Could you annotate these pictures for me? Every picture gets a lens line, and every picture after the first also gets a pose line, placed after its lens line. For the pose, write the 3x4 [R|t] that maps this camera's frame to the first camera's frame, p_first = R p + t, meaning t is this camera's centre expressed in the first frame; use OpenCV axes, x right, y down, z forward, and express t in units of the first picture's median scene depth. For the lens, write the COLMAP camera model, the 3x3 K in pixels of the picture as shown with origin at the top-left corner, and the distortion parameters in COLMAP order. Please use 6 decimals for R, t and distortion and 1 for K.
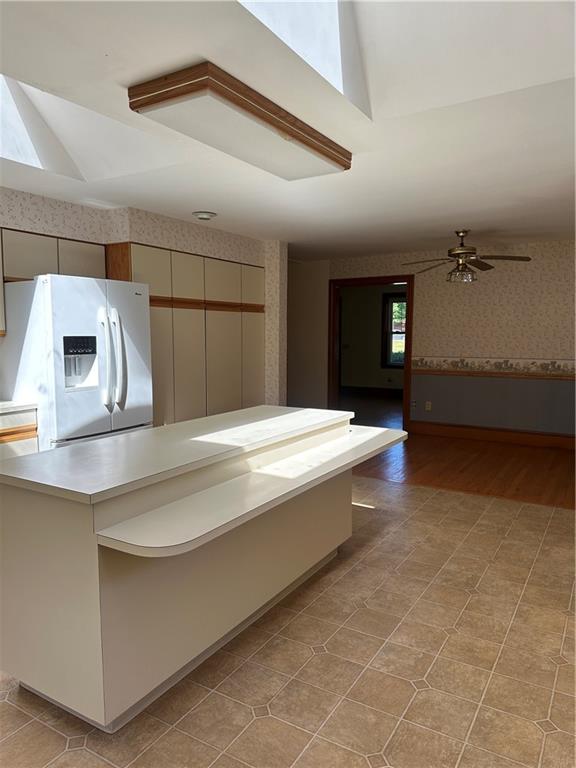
lens RADIAL K [[544.4, 0, 286.3], [0, 544.4, 385.0], [0, 0, 1]] dist [0.073069, -0.087276]
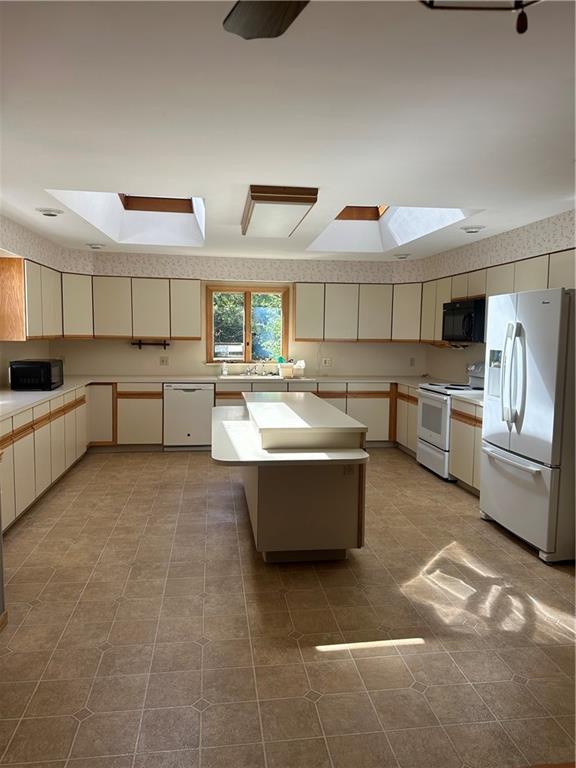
lens RADIAL K [[557.1, 0, 283.1], [0, 557.1, 383.9], [0, 0, 1]] dist [0.043565, -0.004661]
pose [[-0.783533, 0.053396, -0.619052, 0.758269], [-0.076152, 0.980537, 0.180962, -0.226846], [0.616666, 0.188932, -0.764217, 1.911783]]
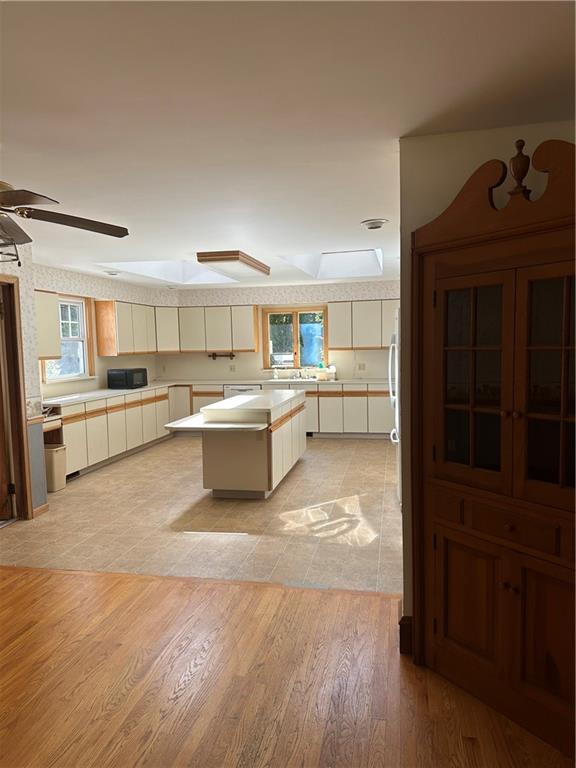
lens RADIAL K [[558.9, 0, 292.5], [0, 558.9, 388.3], [0, 0, 1]] dist [0.070838, -0.006557]
pose [[-0.940617, 0.053626, -0.335208, 0.433211], [-0.009943, 0.982668, 0.185108, -0.318723], [0.339325, 0.177449, -0.923781, 2.720507]]
